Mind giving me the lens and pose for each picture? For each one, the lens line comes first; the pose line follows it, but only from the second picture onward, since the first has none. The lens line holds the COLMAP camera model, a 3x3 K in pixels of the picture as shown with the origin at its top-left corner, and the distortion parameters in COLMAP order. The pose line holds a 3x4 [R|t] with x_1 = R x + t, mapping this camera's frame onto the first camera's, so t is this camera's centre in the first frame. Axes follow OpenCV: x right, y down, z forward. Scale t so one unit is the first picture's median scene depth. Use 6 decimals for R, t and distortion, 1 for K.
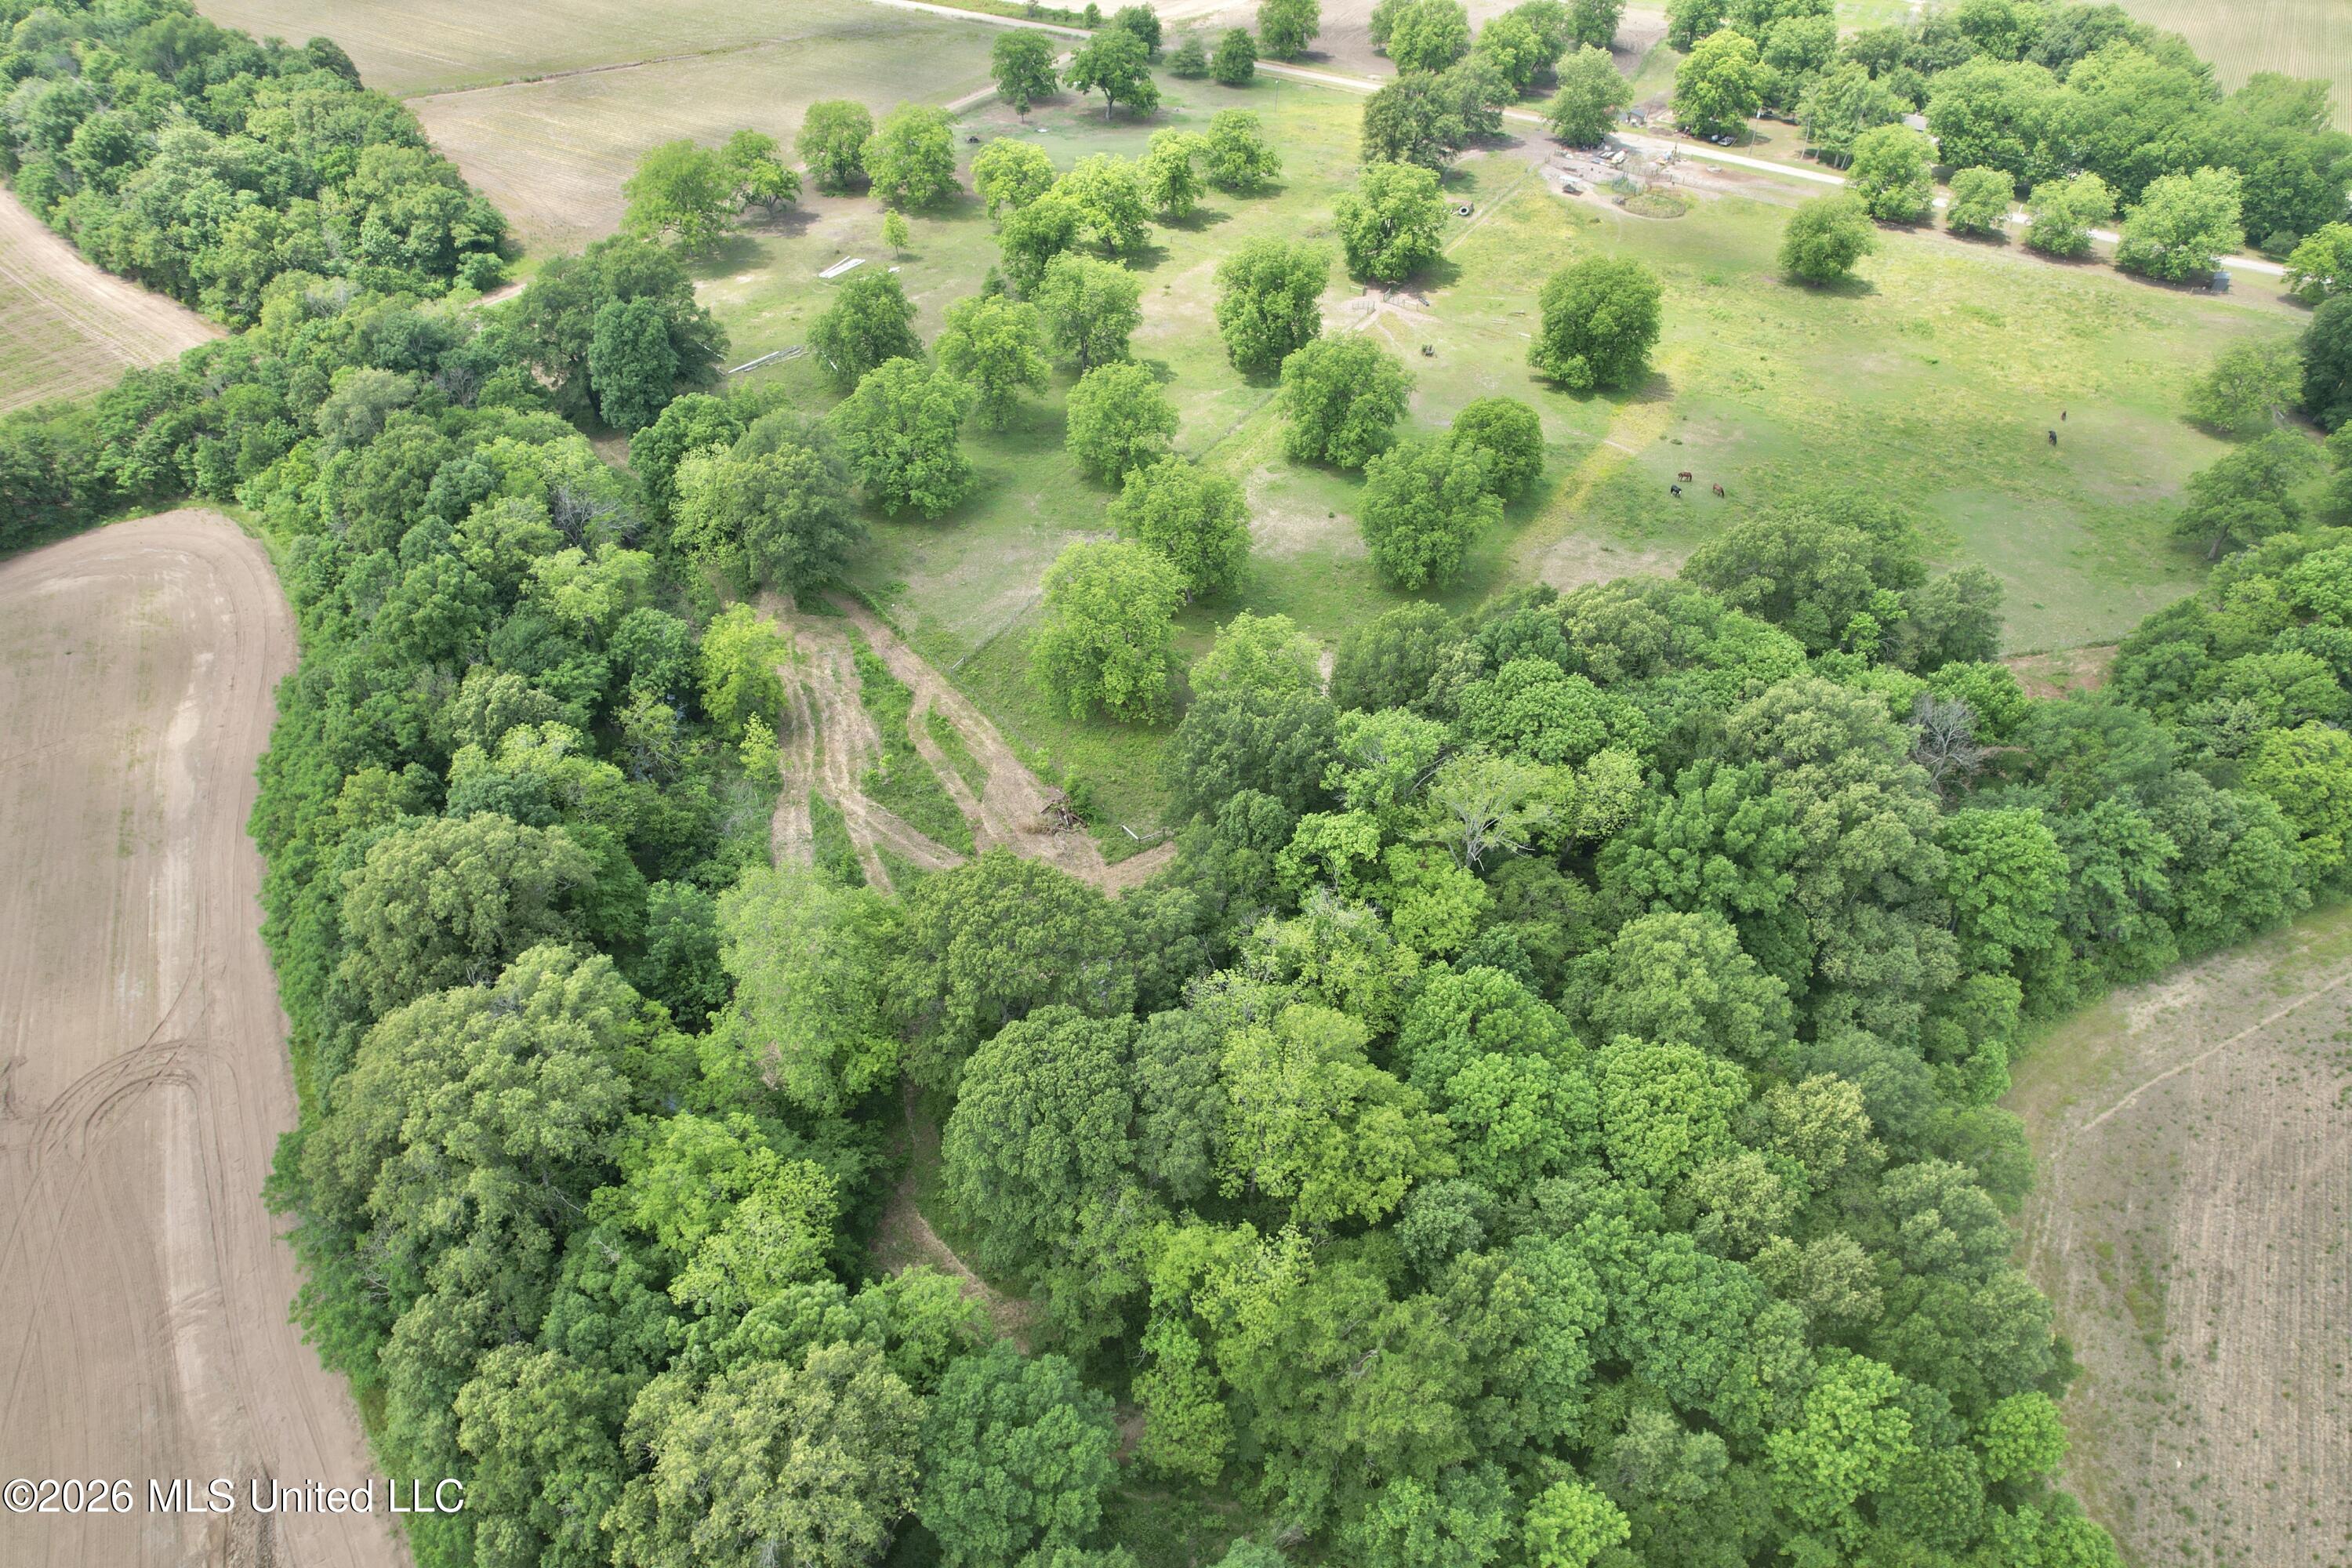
lens RADIAL K [[1503.7, 0, 1176.0], [0, 1503.7, 784.0], [0, 0, 1]] dist [-0.088257, 0.079562]
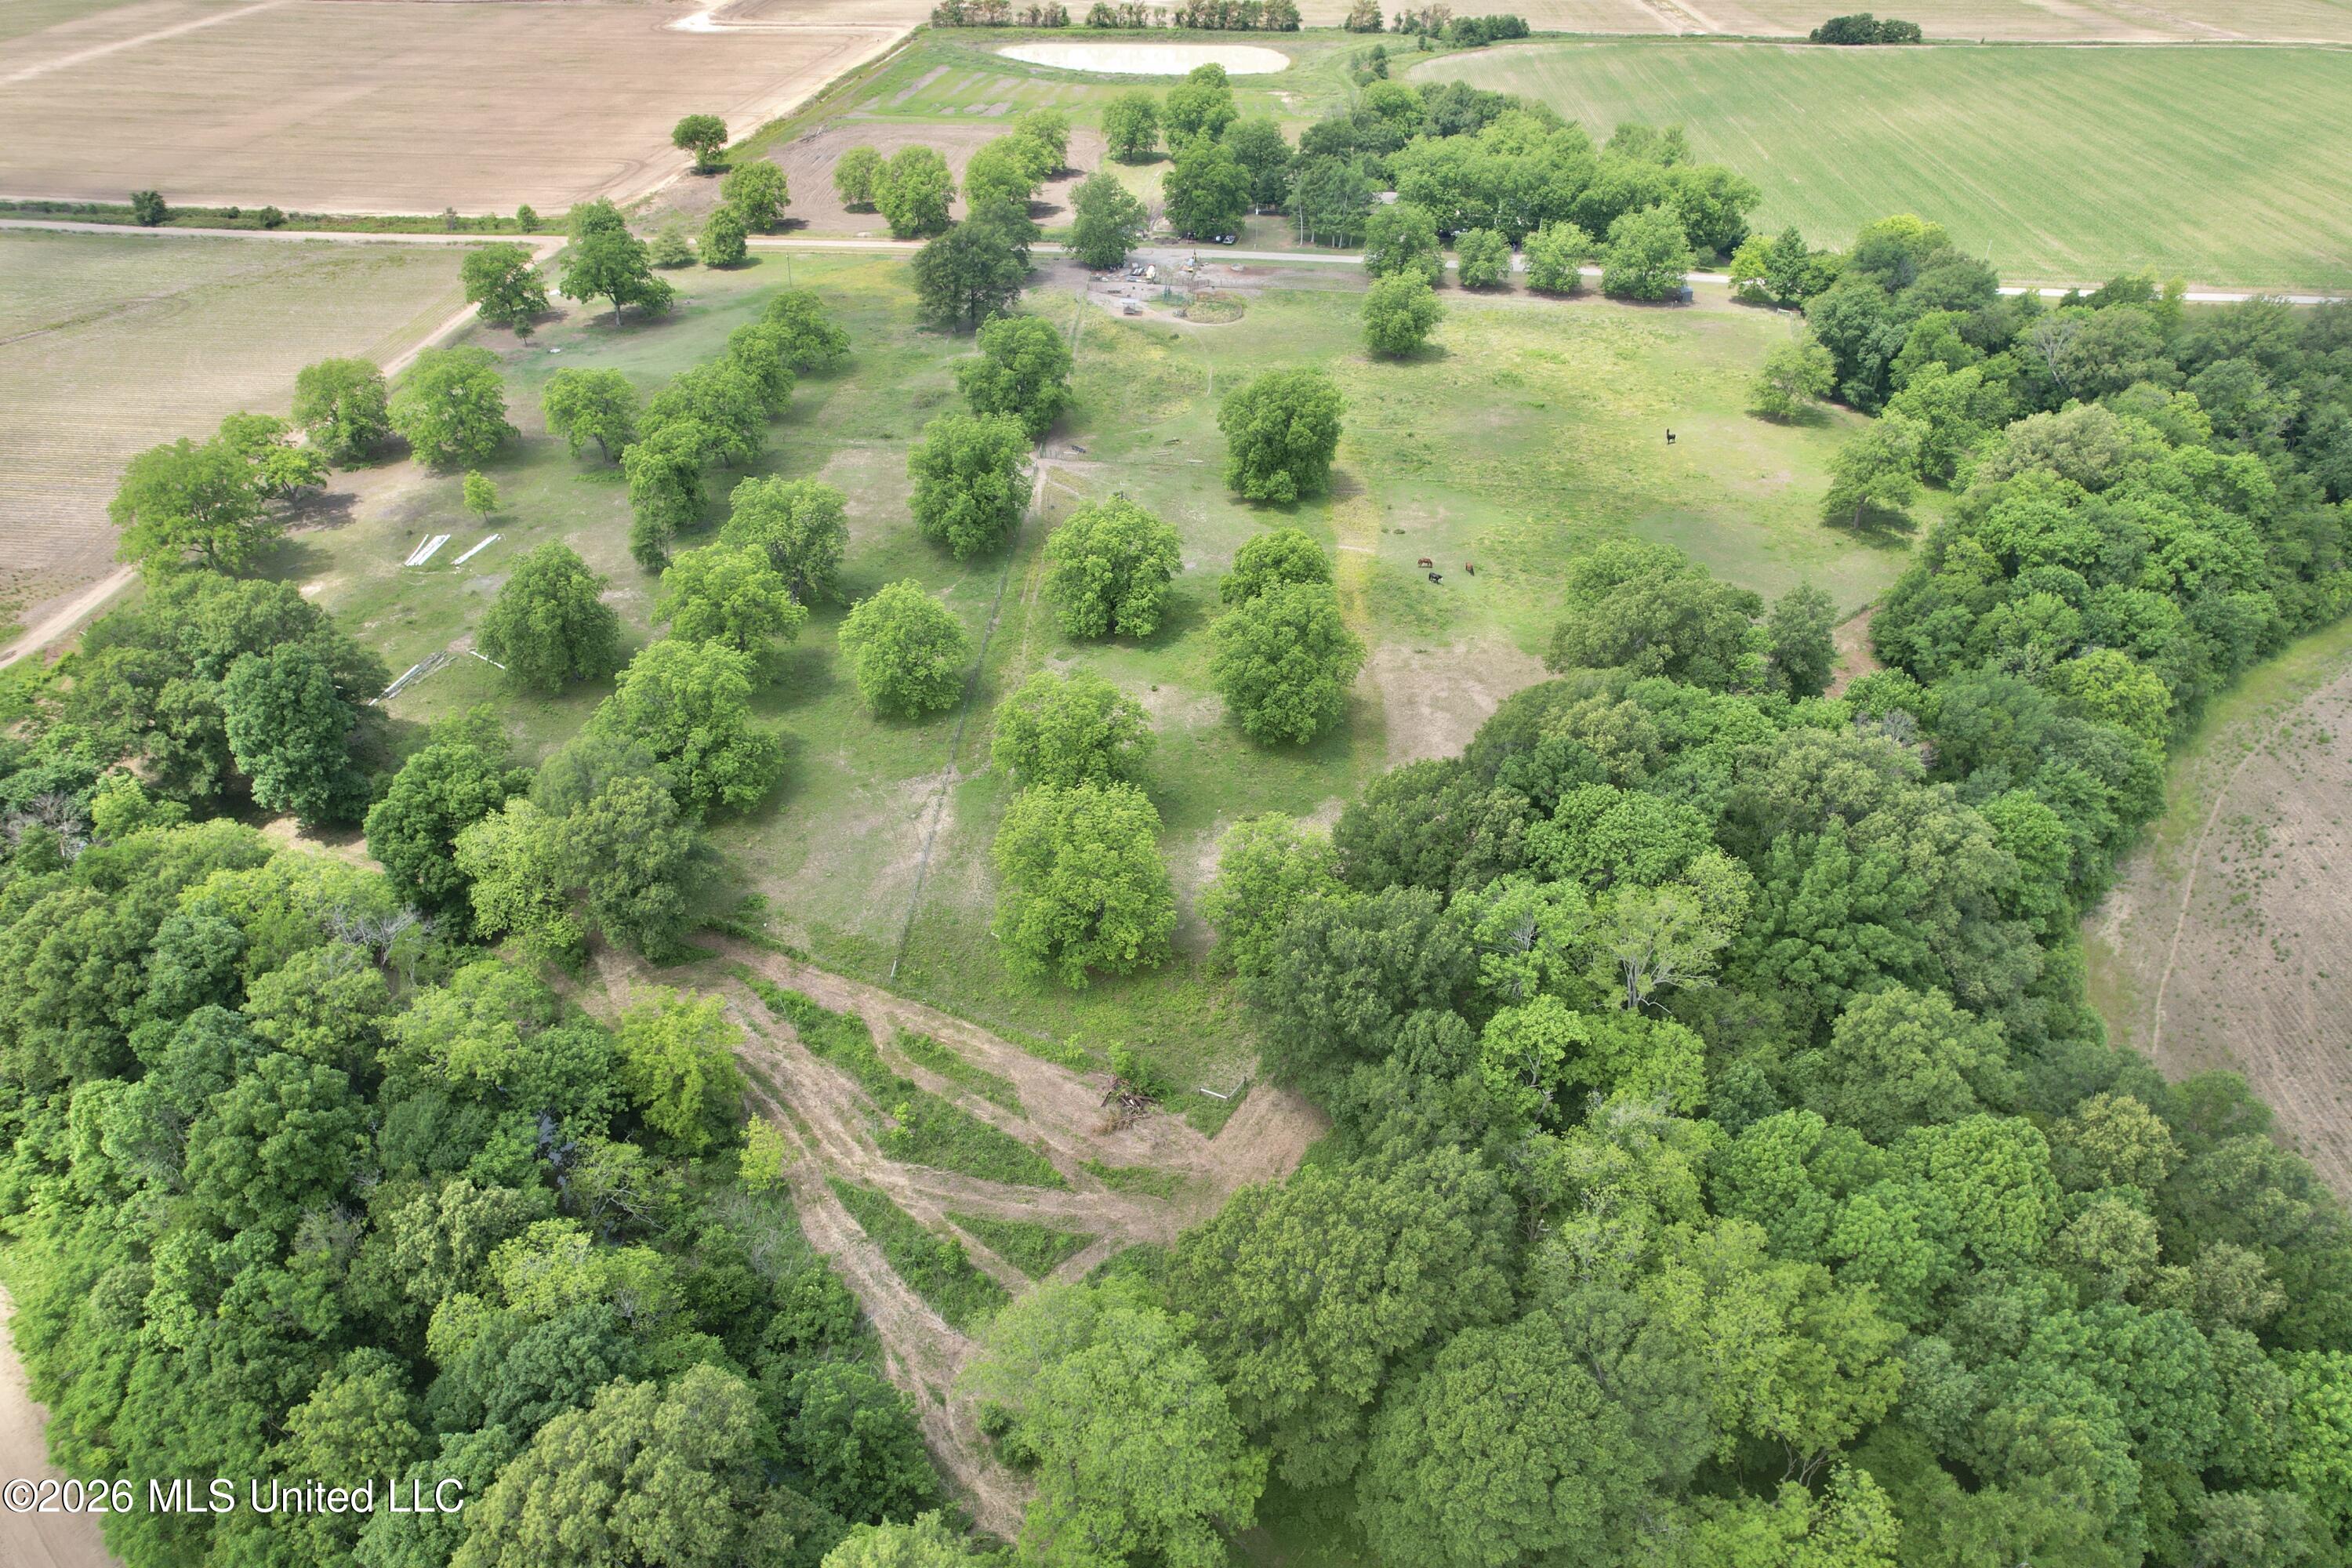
lens RADIAL K [[1503.7, 0, 1176.0], [0, 1503.7, 784.0], [0, 0, 1]] dist [-0.088257, 0.079562]
pose [[0.892805, -0.277123, 0.355109, -0.235115], [0.302082, 0.953153, -0.015656, -0.101764], [-0.334135, 0.121250, 0.934694, 0.112635]]
